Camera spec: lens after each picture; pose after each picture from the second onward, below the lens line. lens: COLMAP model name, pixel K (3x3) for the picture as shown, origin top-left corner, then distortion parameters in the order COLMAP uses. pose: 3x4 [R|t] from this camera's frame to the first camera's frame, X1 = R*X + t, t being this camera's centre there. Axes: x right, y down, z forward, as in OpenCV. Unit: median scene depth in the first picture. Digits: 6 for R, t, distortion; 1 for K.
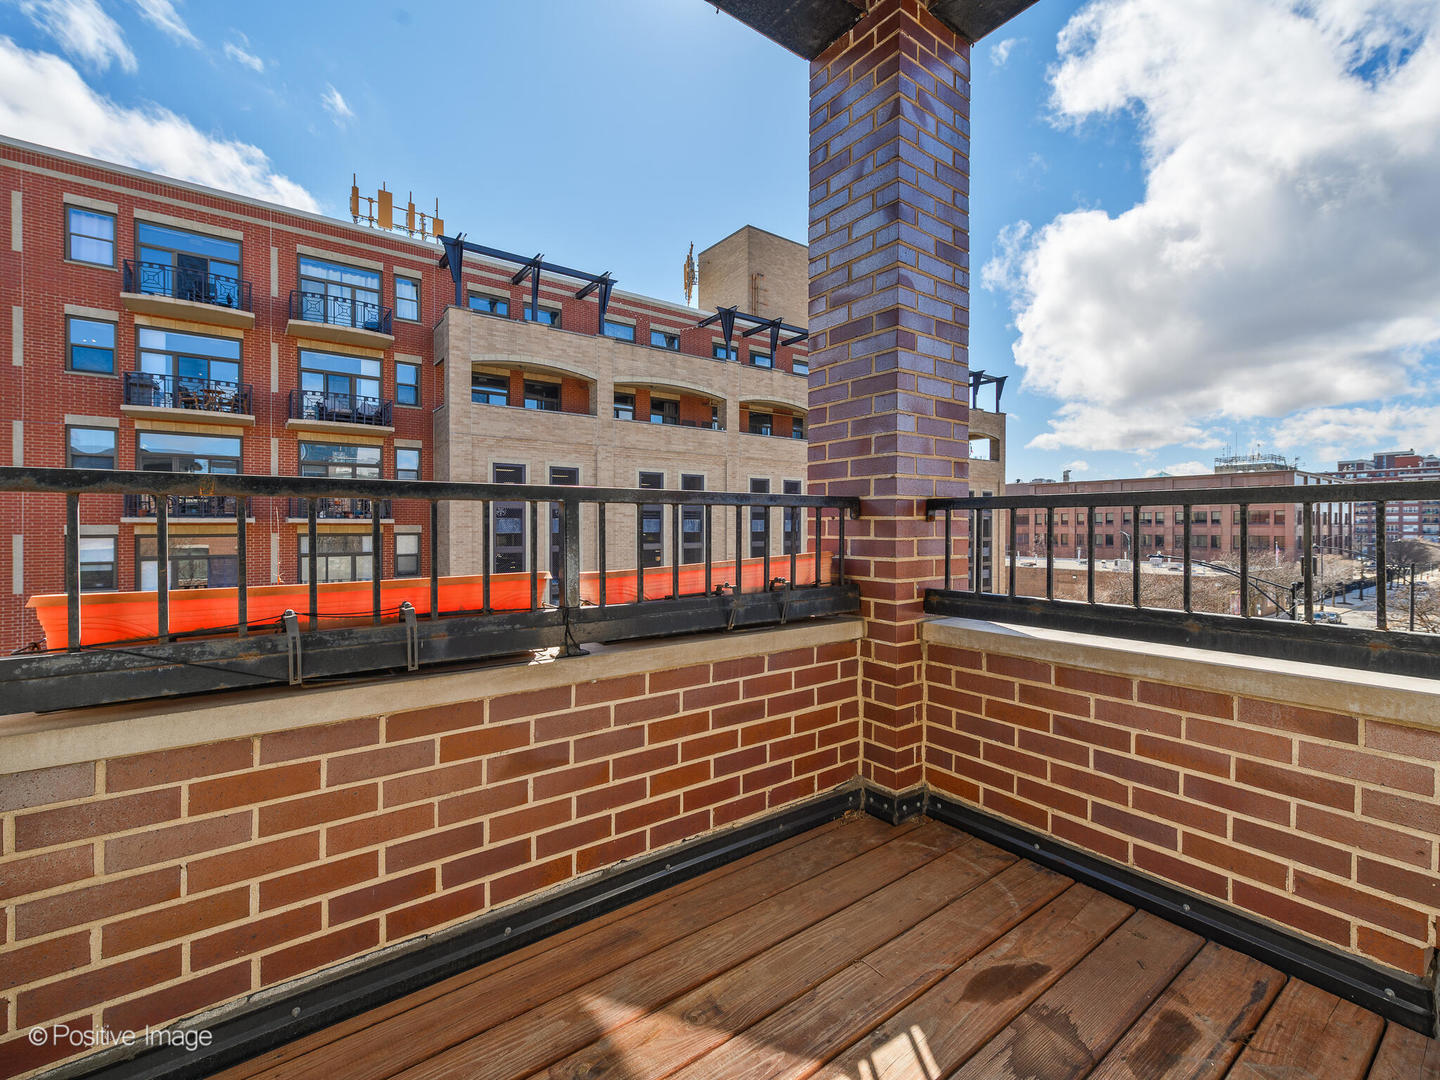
lens RADIAL K [[632.8, 0, 706.9], [0, 632.8, 526.3], [0, 0, 1]] dist [0.003375, 0.000462]
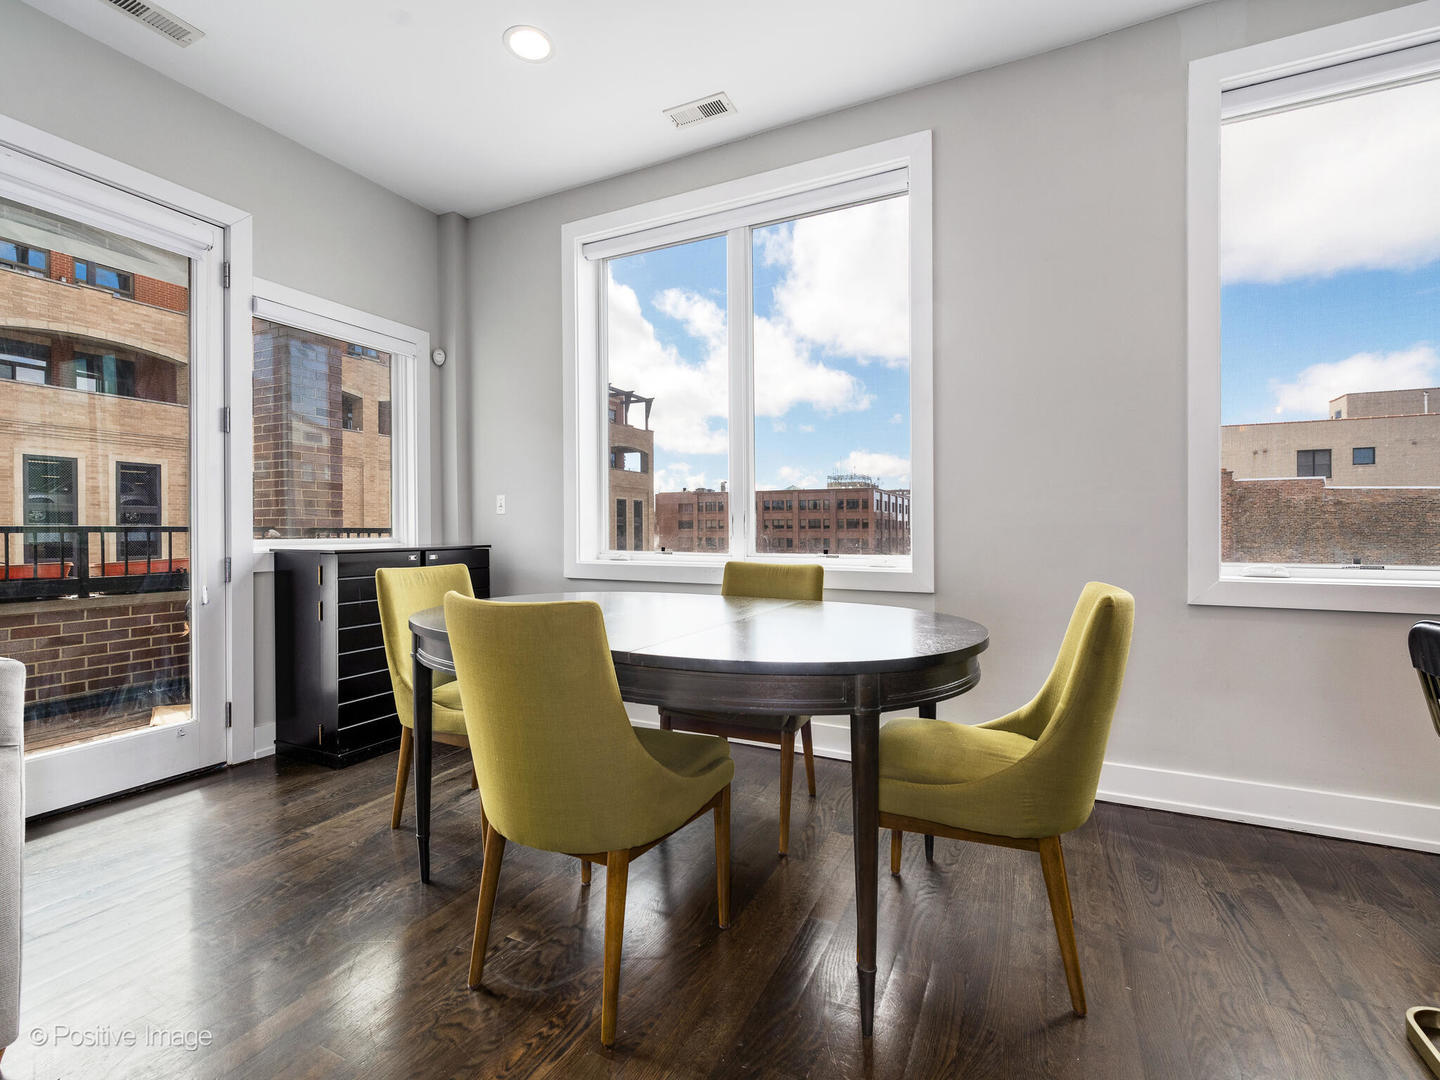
lens RADIAL K [[655.7, 0, 716.3], [0, 655.7, 537.0], [0, 0, 1]] dist [0.000388, -0.000277]
pose [[0.882899, -0.004755, 0.469539, 0.041224], [0.000534, 0.999958, 0.009123, -0.002147], [-0.469562, -0.007804, 0.882865, -0.129611]]
